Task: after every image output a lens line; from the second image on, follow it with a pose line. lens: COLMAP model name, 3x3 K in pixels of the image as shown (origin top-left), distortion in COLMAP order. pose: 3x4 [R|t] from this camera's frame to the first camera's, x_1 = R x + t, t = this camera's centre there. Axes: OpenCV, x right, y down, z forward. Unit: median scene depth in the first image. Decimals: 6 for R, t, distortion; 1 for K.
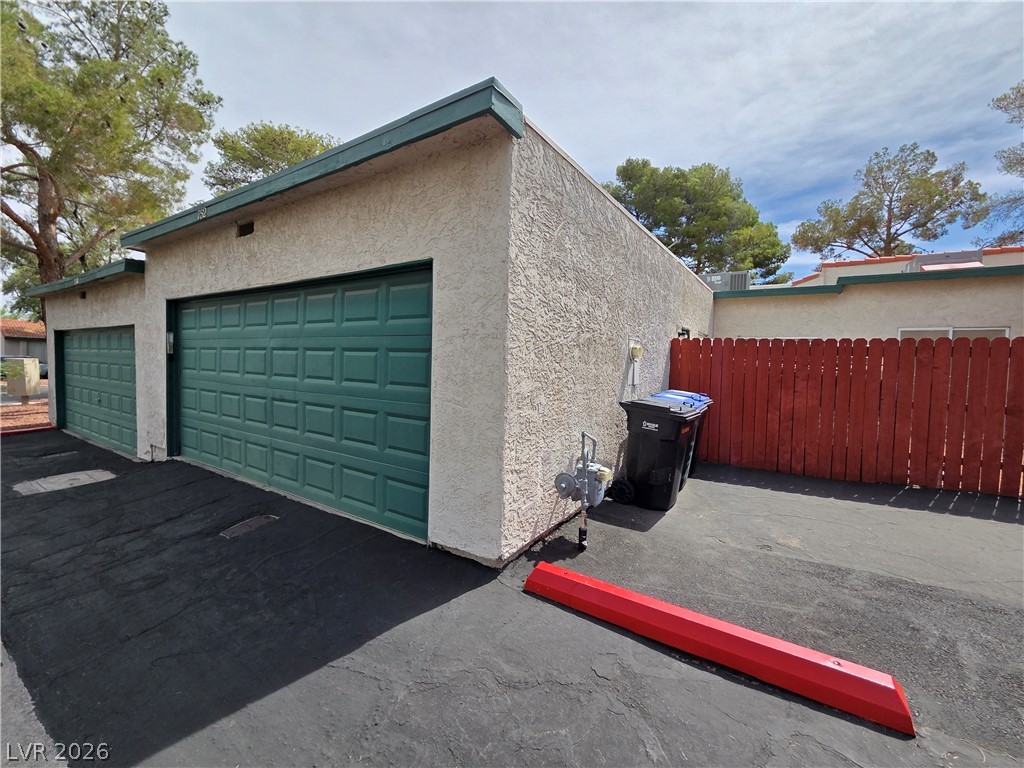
lens RADIAL K [[422.2, 0, 511.9], [0, 422.2, 382.7], [0, 0, 1]] dist [0.001282, -0.000454]
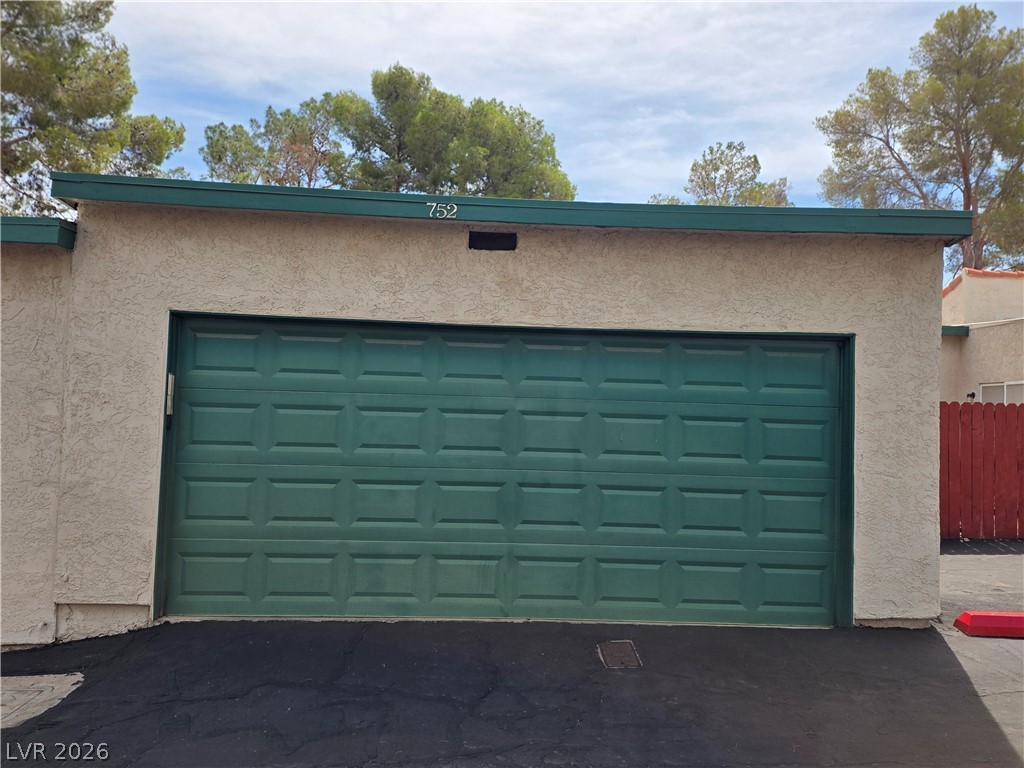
lens RADIAL K [[821.4, 0, 513.3], [0, 821.4, 380.1], [0, 0, 1]] dist [0.058089, -0.007877]
pose [[0.815421, 0.022677, 0.578424, -1.551162], [0.019421, 0.997598, -0.066489, -0.050308], [-0.578543, 0.065450, 0.813022, -0.116007]]
